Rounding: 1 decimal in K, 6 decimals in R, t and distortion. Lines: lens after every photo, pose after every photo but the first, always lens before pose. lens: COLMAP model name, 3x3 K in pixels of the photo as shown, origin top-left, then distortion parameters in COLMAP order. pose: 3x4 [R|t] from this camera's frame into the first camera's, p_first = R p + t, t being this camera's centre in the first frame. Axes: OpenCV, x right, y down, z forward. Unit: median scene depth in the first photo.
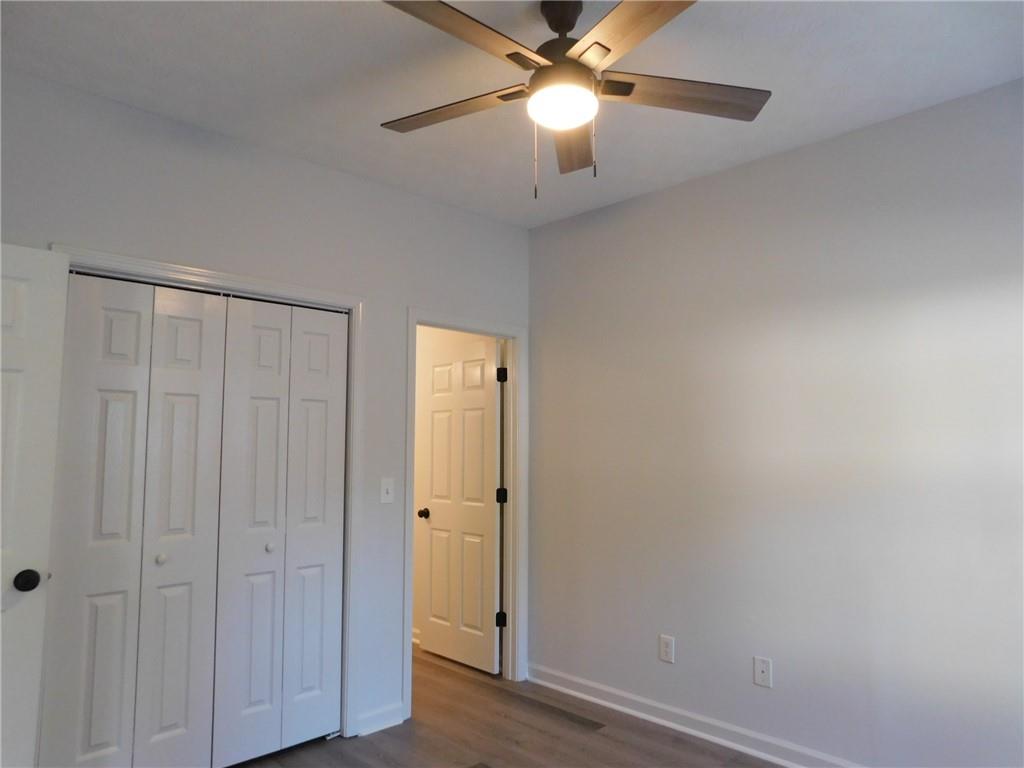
lens RADIAL K [[671.6, 0, 511.6], [0, 671.6, 419.8], [0, 0, 1]] dist [0.002613, 0.002514]
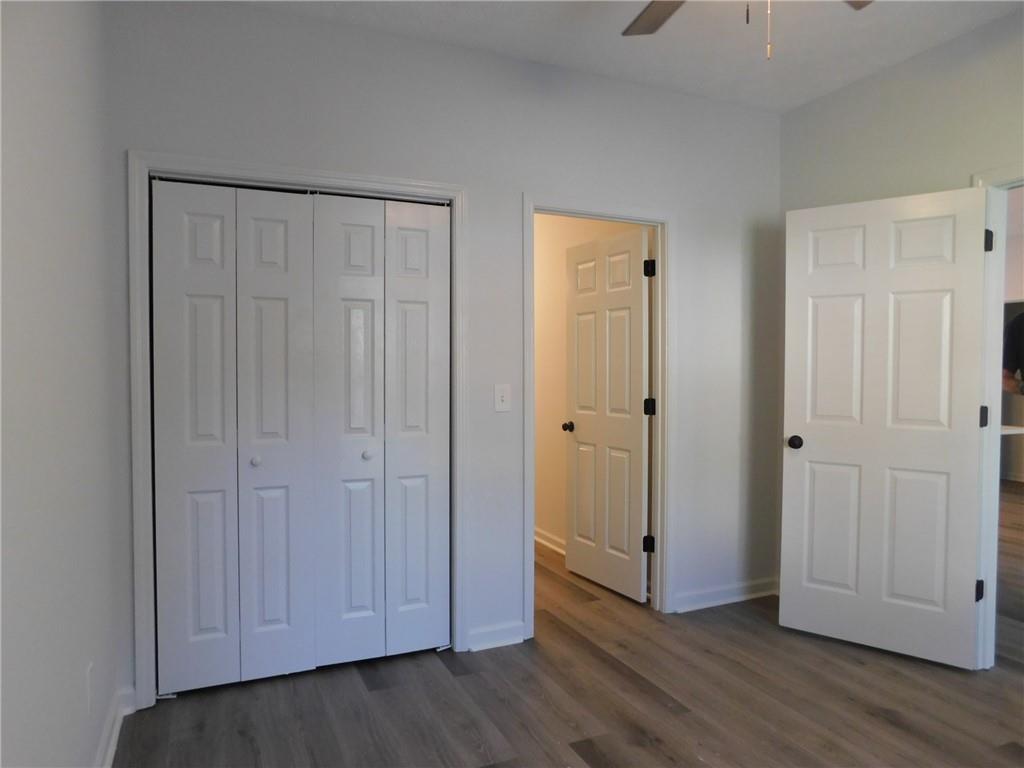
lens RADIAL K [[684.9, 0, 512.0], [0, 684.9, 384.0], [0, 0, 1]] dist [-0.024132, 0.005060]
pose [[0.944941, 0.018778, -0.326700, 0.129479], [0.009974, 0.996236, 0.086108, 0.004049], [0.327087, -0.084626, 0.941197, 0.120606]]
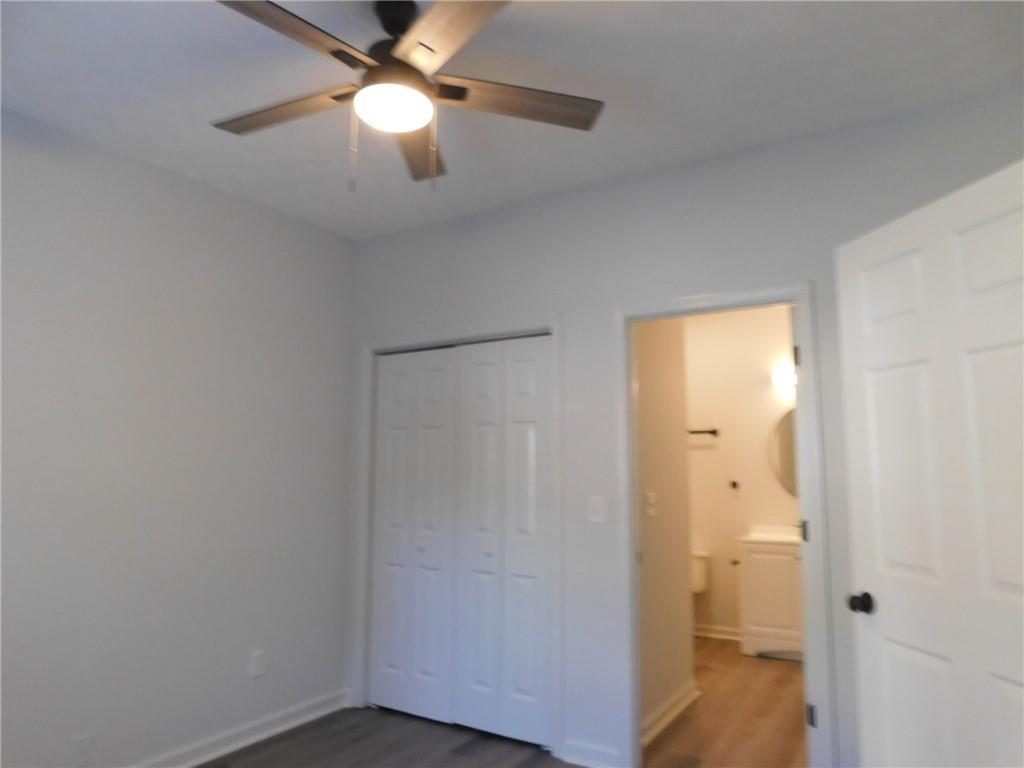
lens RADIAL K [[684.9, 0, 512.0], [0, 684.9, 384.0], [0, 0, 1]] dist [-0.024132, 0.005060]
pose [[0.286707, -0.100084, -0.952776, 0.672381], [0.044850, 0.994840, -0.091006, 0.007783], [0.956968, -0.016640, 0.289717, 0.575767]]
